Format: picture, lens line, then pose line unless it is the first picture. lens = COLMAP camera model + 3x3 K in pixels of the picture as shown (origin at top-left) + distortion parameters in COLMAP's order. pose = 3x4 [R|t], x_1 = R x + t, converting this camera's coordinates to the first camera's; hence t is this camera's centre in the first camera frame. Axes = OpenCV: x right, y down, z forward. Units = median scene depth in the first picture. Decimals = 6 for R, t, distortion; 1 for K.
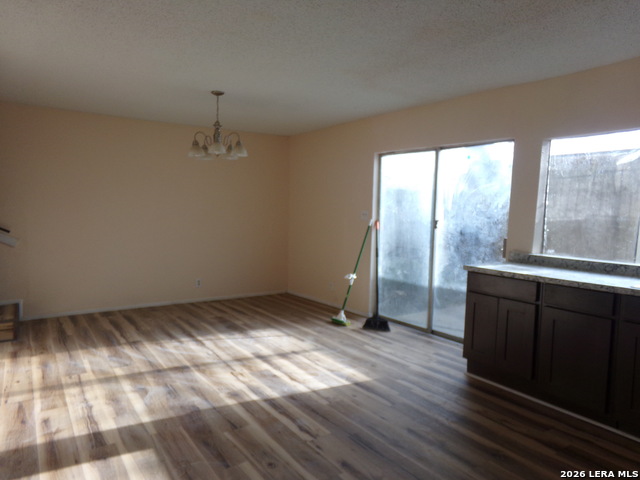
lens RADIAL K [[435.9, 0, 317.4], [0, 435.9, 239.6], [0, 0, 1]] dist [-0.040131, 0.043597]
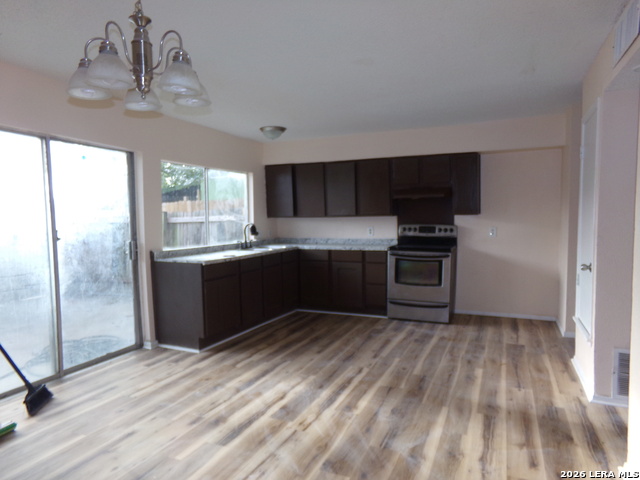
lens RADIAL K [[435.9, 0, 317.4], [0, 435.9, 239.6], [0, 0, 1]] dist [-0.040131, 0.043597]
pose [[-0.533448, -0.054317, 0.844087, -0.877401], [0.059608, 0.993041, 0.101574, -0.108623], [-0.843730, 0.104498, -0.526497, 1.409074]]
